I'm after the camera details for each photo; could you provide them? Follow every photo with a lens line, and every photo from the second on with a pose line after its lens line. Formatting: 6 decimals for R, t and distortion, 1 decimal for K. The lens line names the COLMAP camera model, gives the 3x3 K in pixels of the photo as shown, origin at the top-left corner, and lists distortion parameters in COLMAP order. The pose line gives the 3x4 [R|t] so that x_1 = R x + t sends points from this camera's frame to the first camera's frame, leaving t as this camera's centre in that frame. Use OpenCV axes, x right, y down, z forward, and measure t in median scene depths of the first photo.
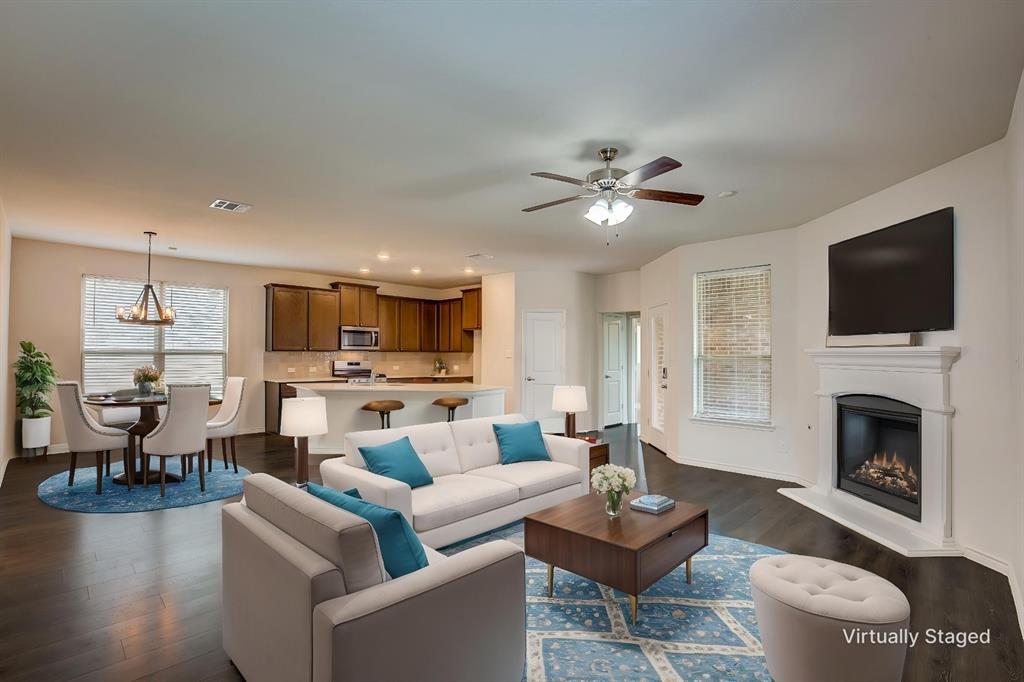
lens RADIAL K [[472.8, 0, 510.8], [0, 472.8, 347.4], [0, 0, 1]] dist [-0.025535, 0.000682]
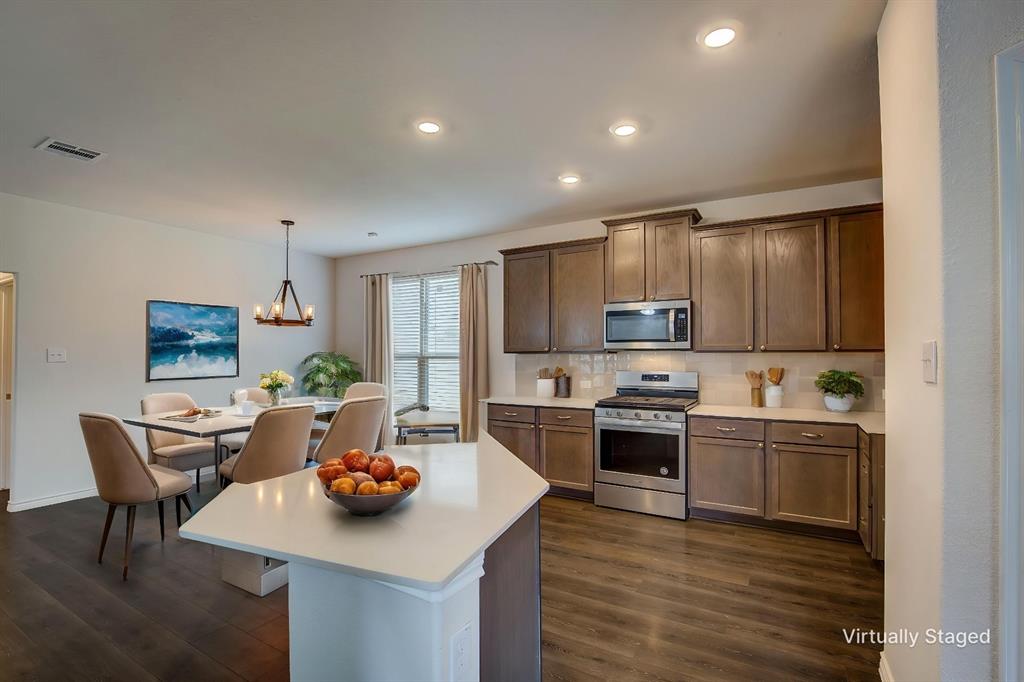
lens RADIAL K [[472.8, 0, 508.9], [0, 472.8, 348.2], [0, 0, 1]] dist [-0.025535, 0.000682]
pose [[0.233320, -0.022997, -0.972128, 0.157437], [0.011213, 0.999717, -0.020958, 0.015979], [0.972335, -0.006010, 0.233512, 0.936510]]
